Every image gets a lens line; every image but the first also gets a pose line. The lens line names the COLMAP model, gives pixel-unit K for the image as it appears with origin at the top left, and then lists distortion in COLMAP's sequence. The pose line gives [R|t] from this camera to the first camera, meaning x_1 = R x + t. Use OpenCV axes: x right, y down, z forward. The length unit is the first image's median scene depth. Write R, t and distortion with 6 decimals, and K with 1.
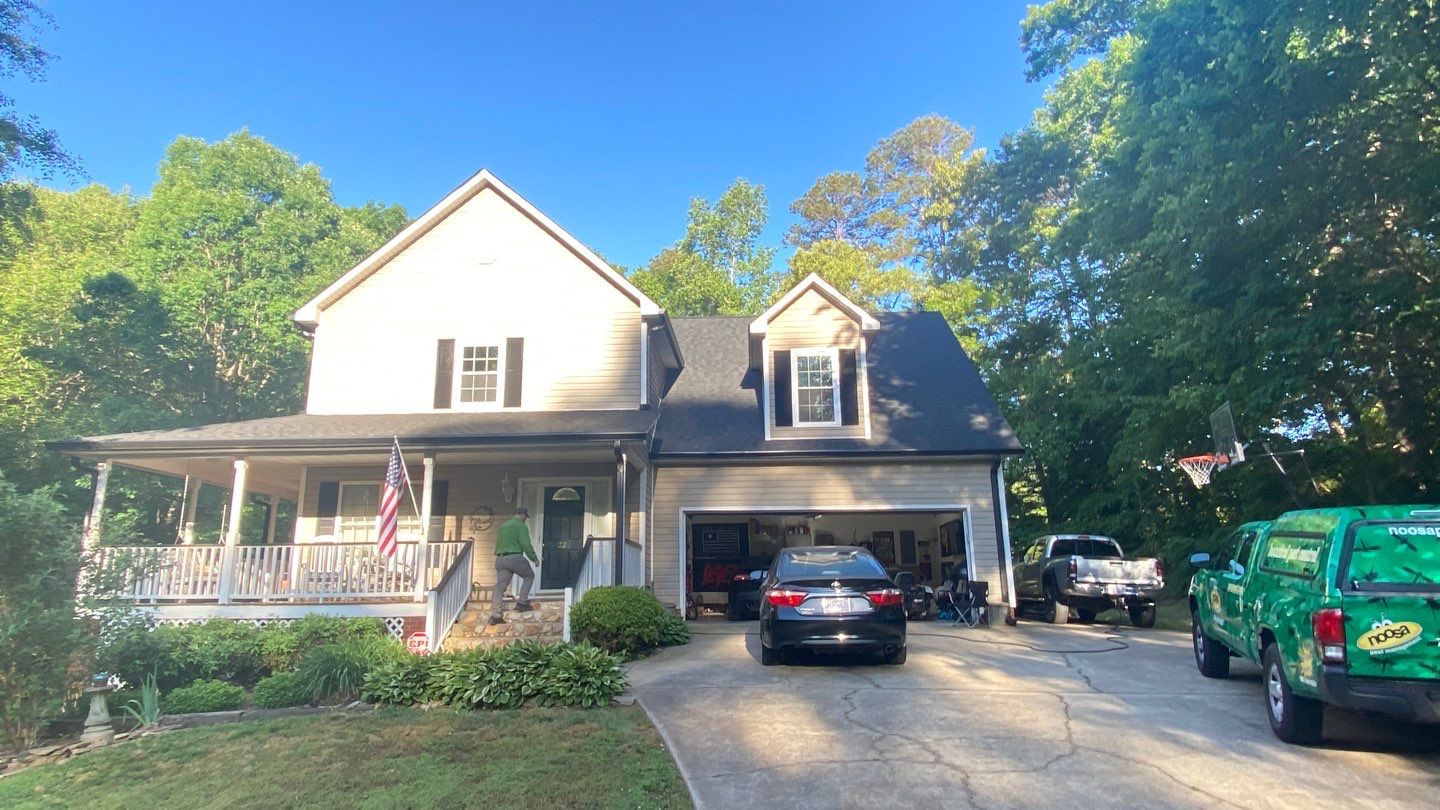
lens RADIAL K [[809.7, 0, 712.1], [0, 809.7, 396.3], [0, 0, 1]] dist [0.023661, -0.009467]
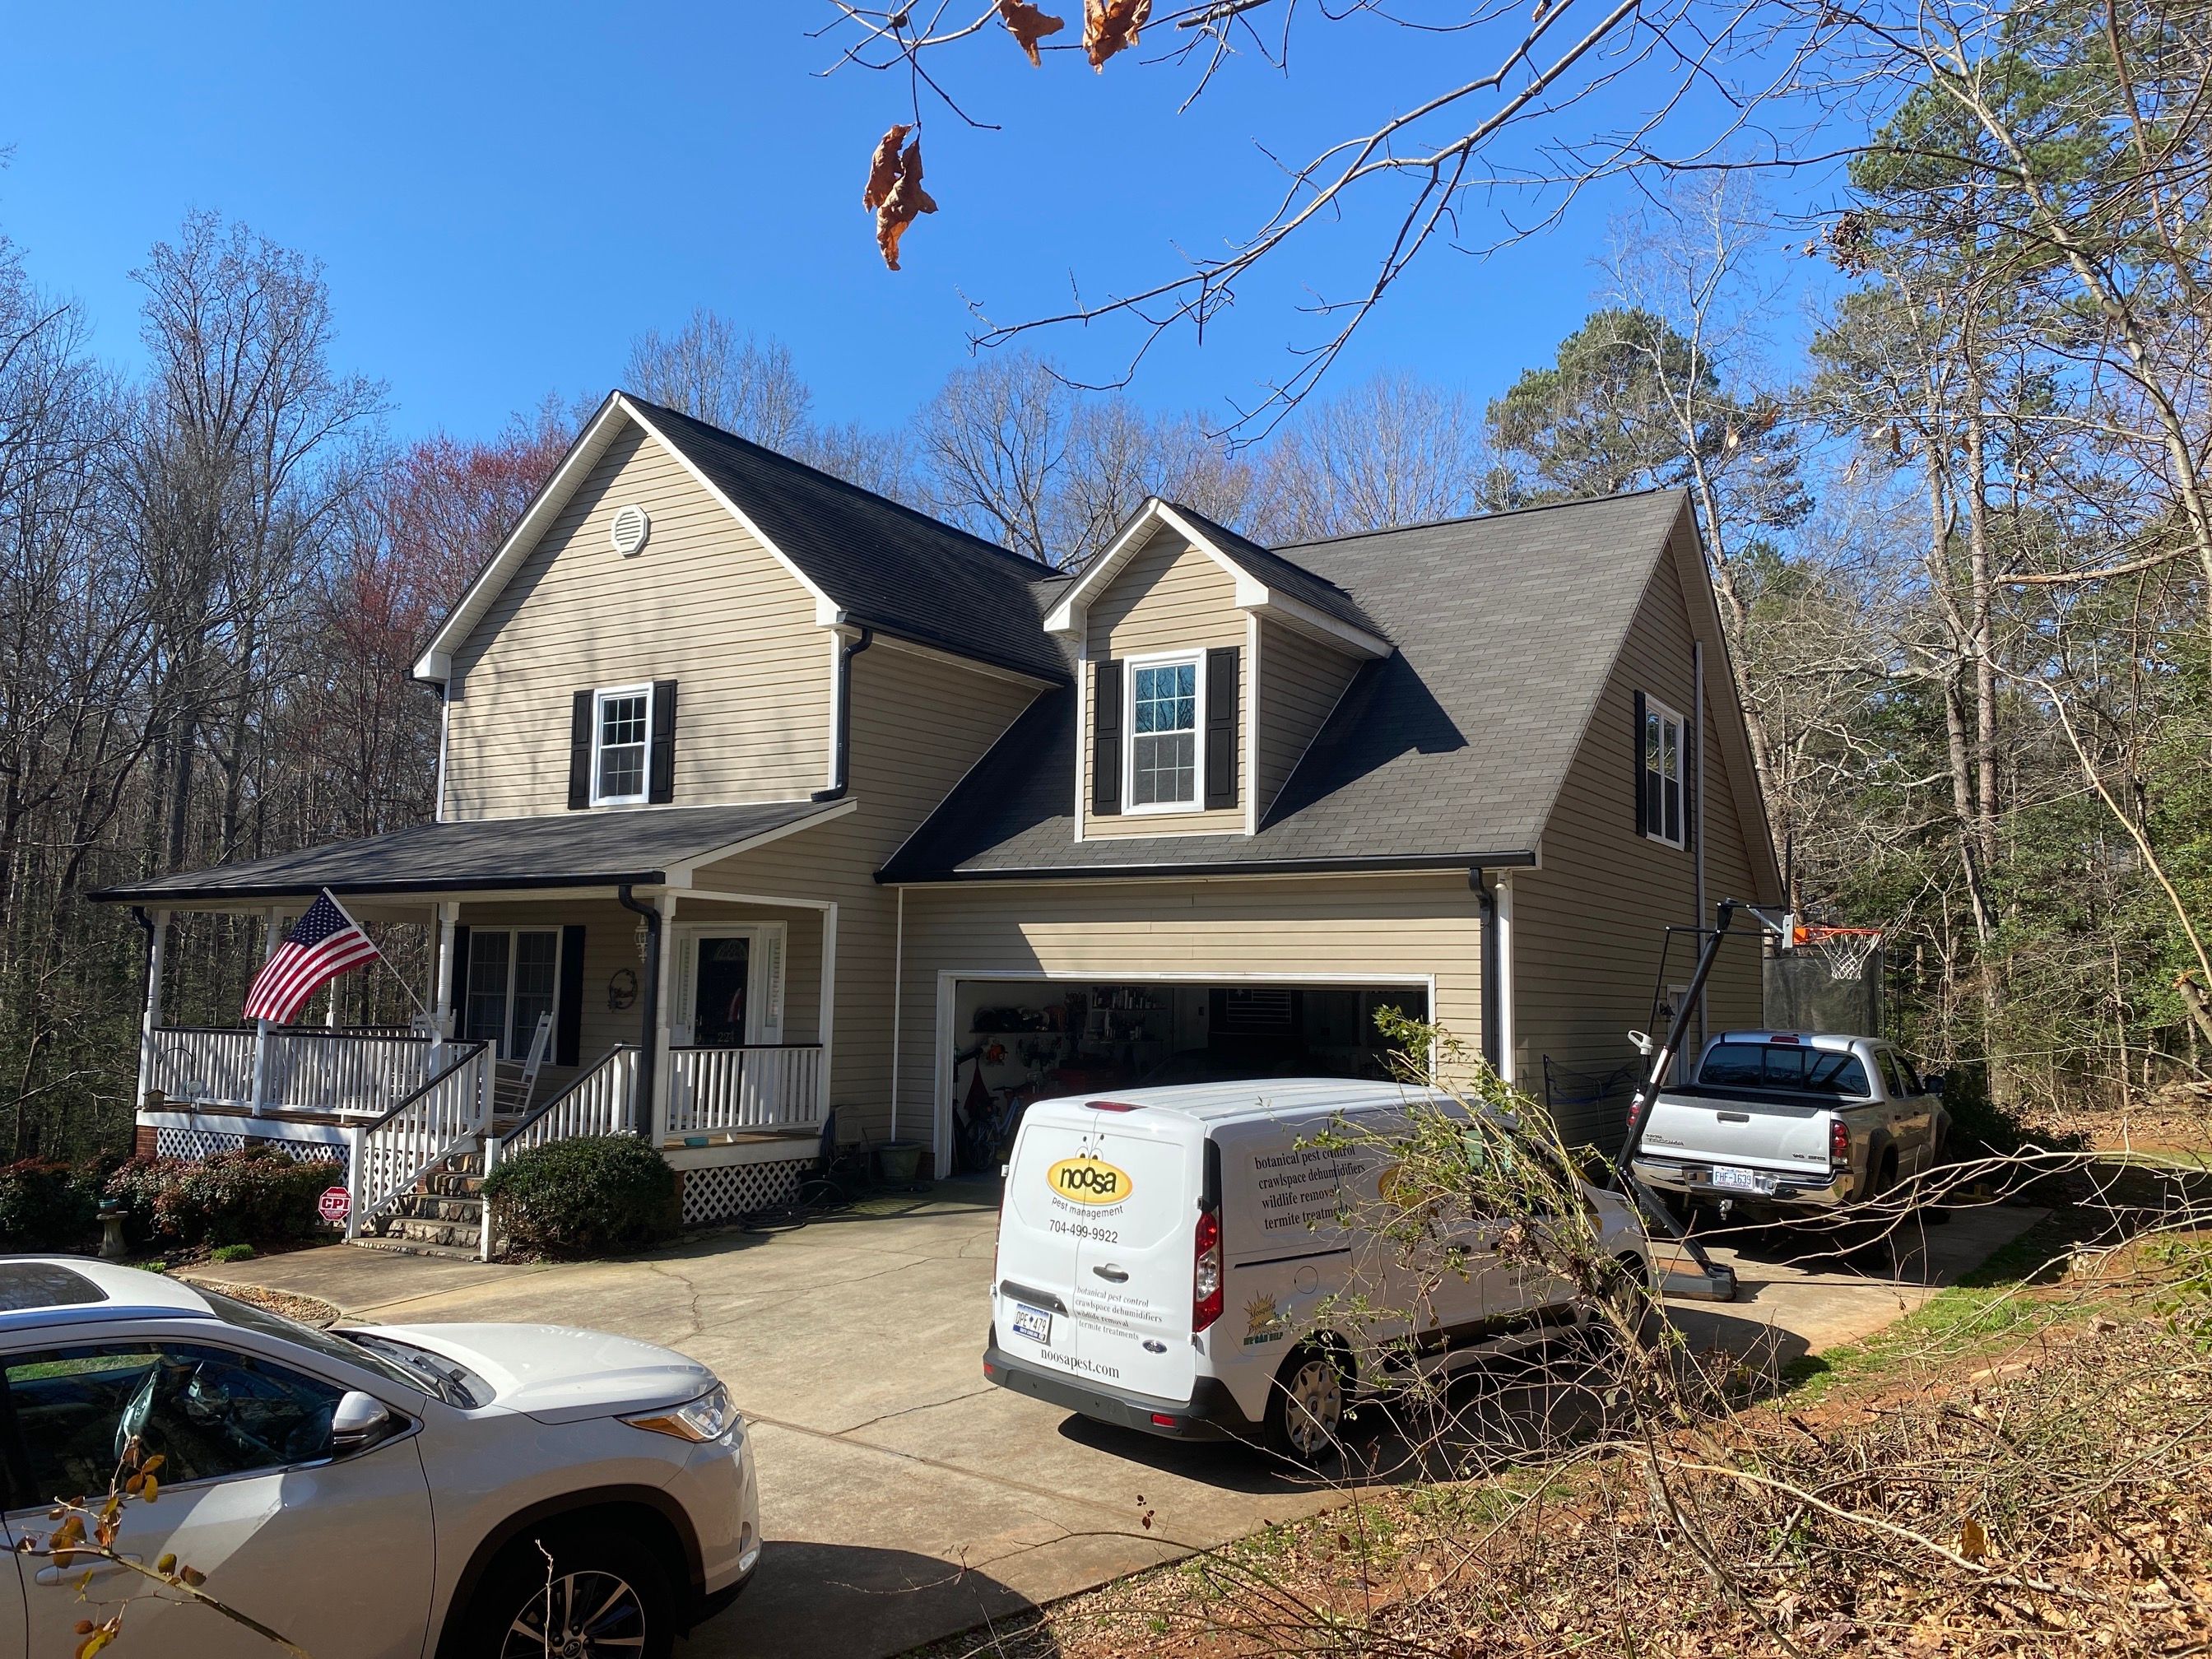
lens RADIAL K [[1606.2, 0, 1189.7], [0, 1606.2, 828.0], [0, 0, 1]] dist [-0.014112, -0.001451]
pose [[0.892628, -0.026229, -0.450031, 0.612790], [0.083739, 0.990578, 0.108363, -0.061579], [0.442949, -0.134413, 0.886414, 0.131760]]
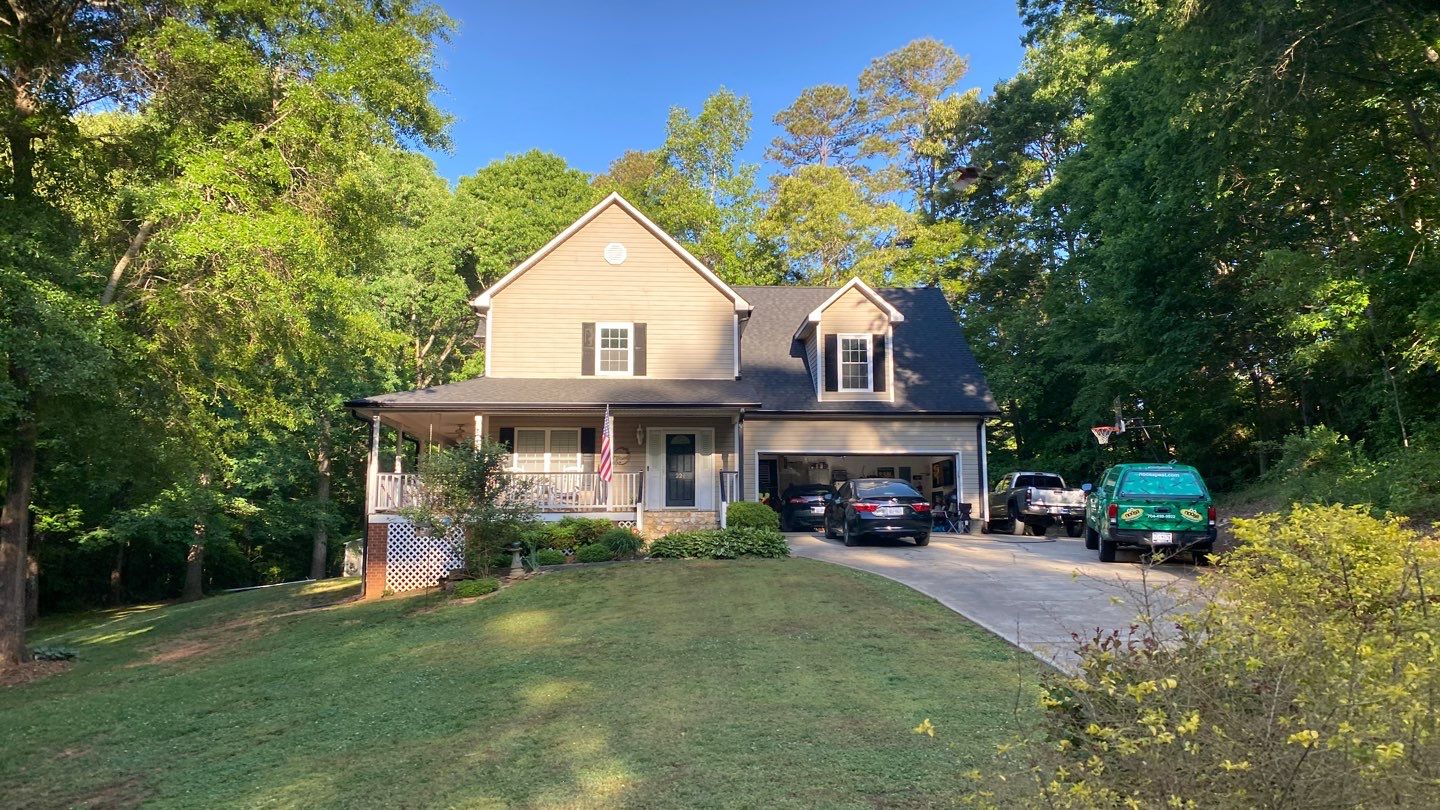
lens RADIAL K [[1059.5, 0, 731.9], [0, 1059.5, 386.0], [0, 0, 1]] dist [0.030084, -0.000071]
pose [[0.992686, 0.020049, 0.119049, -0.300631], [-0.031280, 0.995153, 0.093232, -0.137521], [-0.116602, -0.096274, 0.988501, -0.767641]]
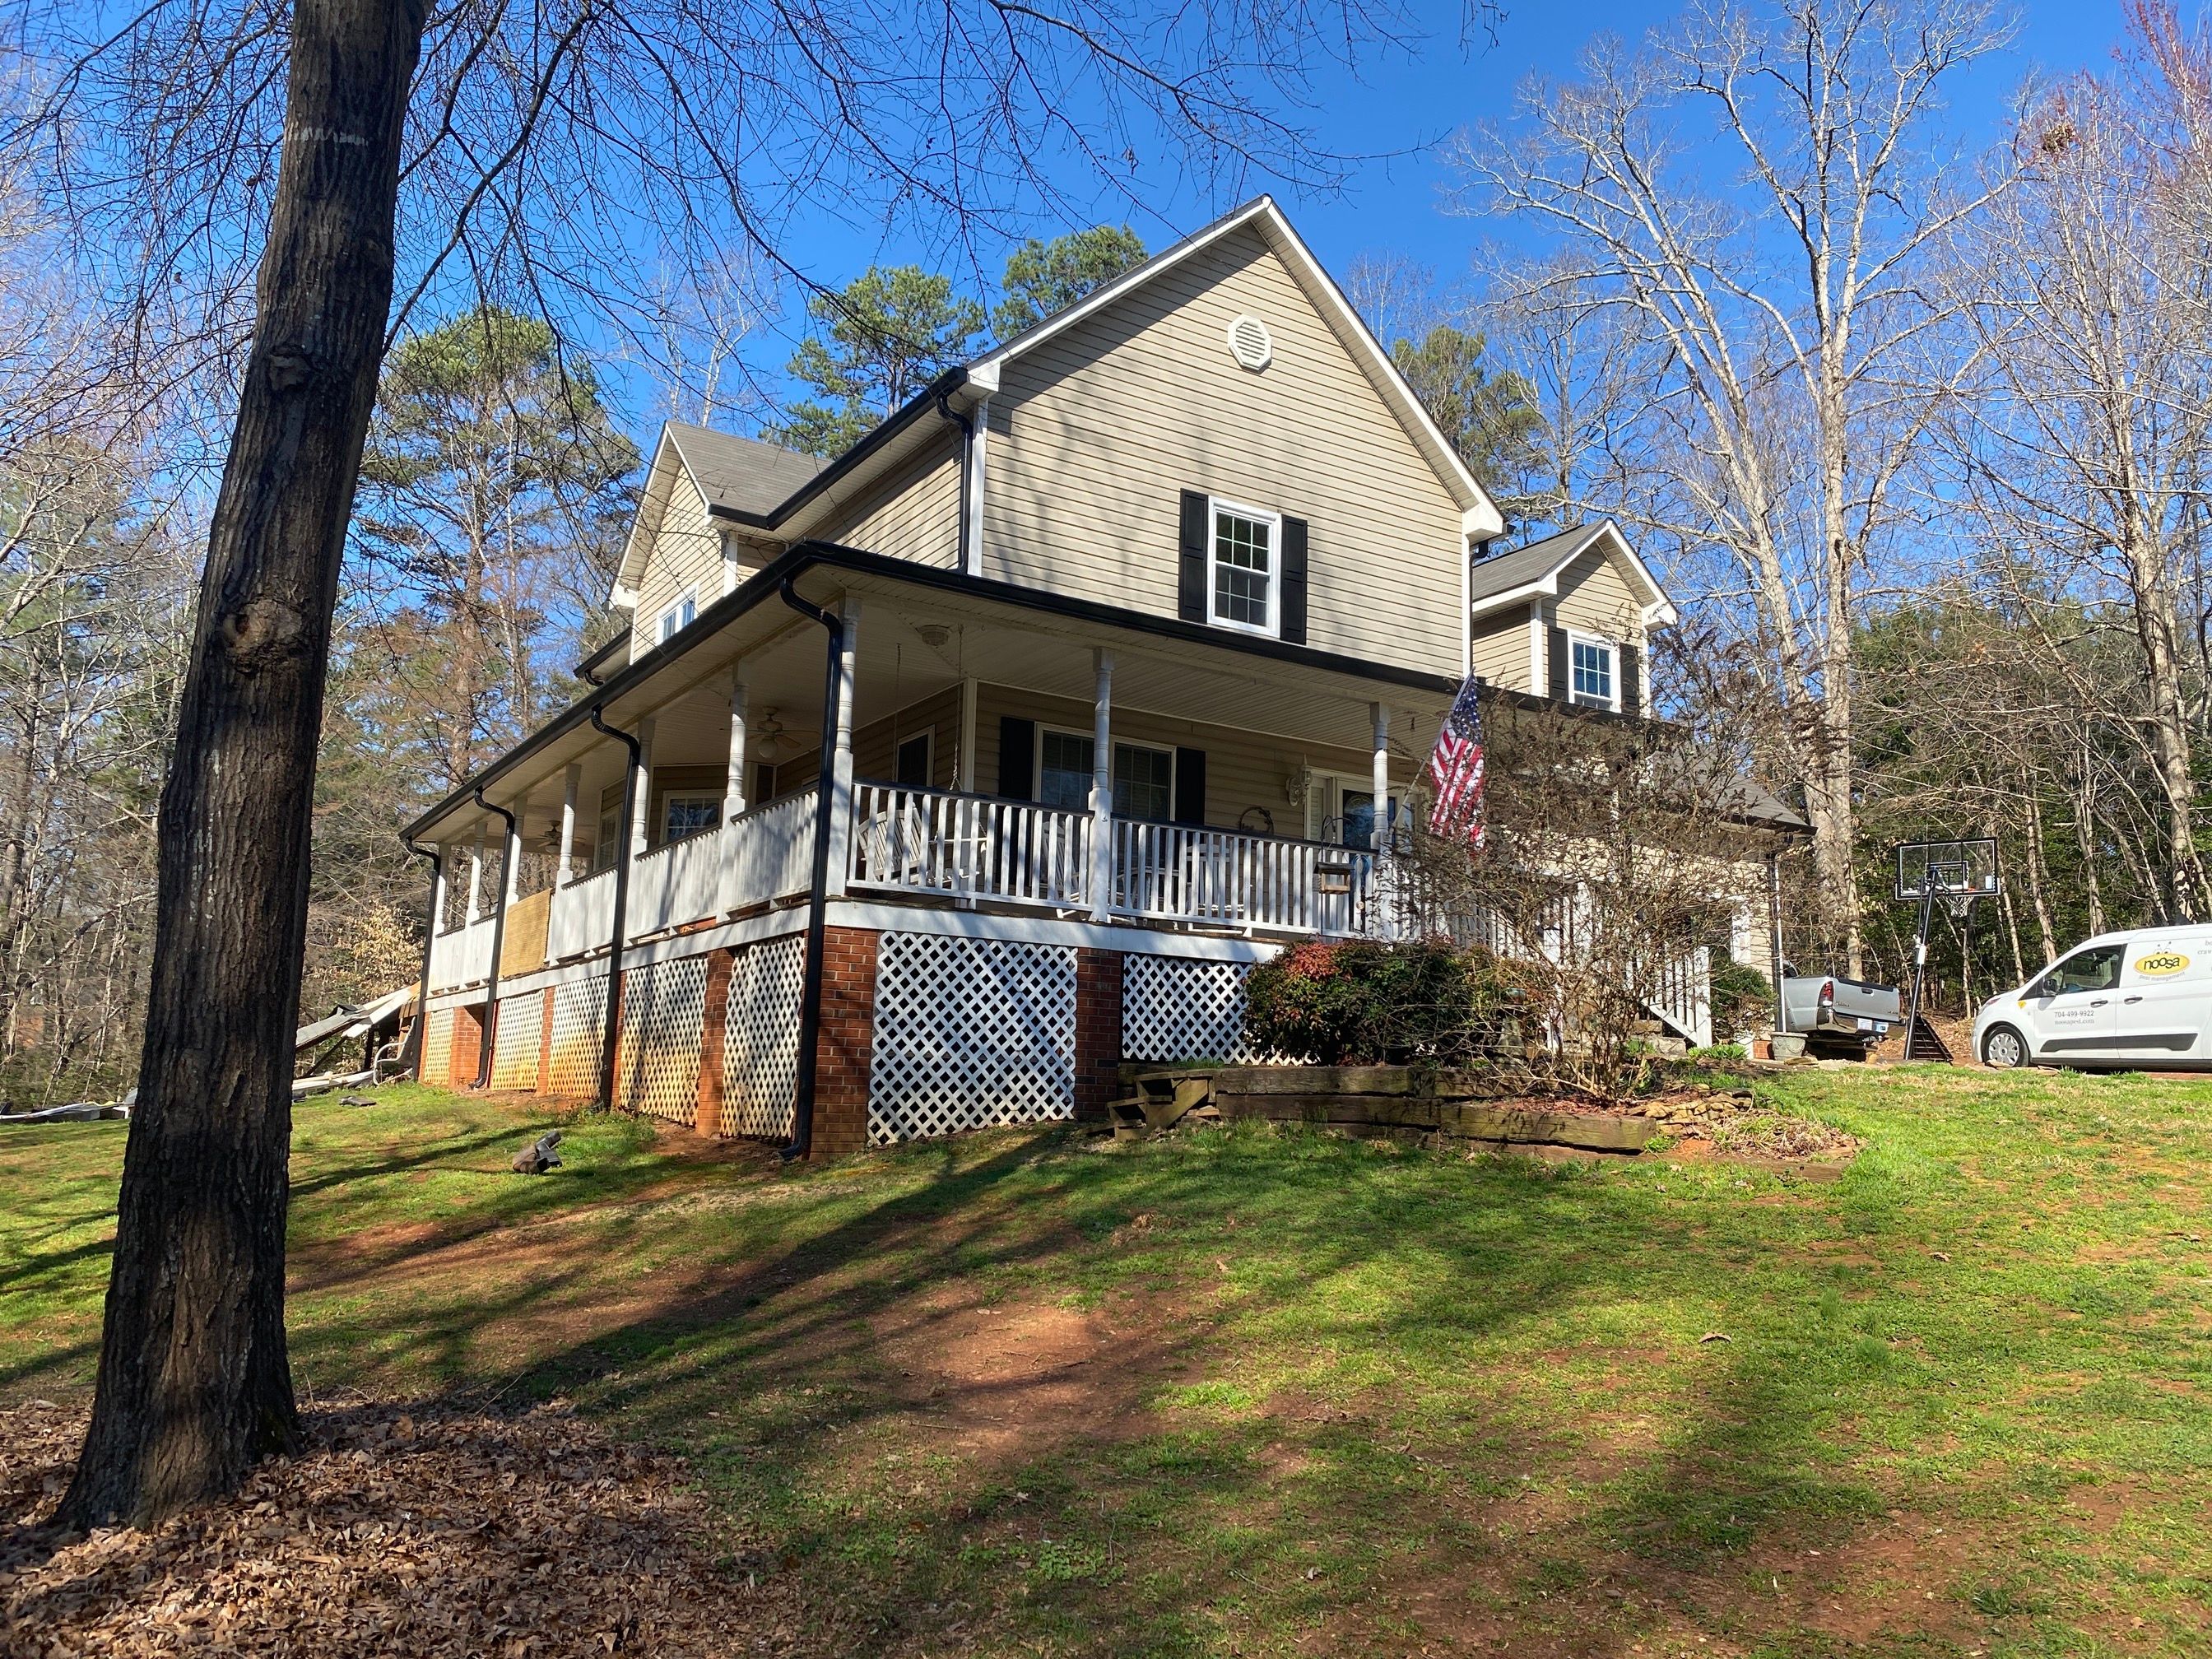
lens RADIAL K [[1634.9, 0, 1051.0], [0, 1634.9, 833.7], [0, 0, 1]] dist [0.032413, -0.032226]
pose [[0.840036, 0.124174, 0.528128, -0.957829], [-0.157271, 0.987392, 0.017997, 0.149245], [-0.519235, -0.098178, 0.848974, 0.108388]]
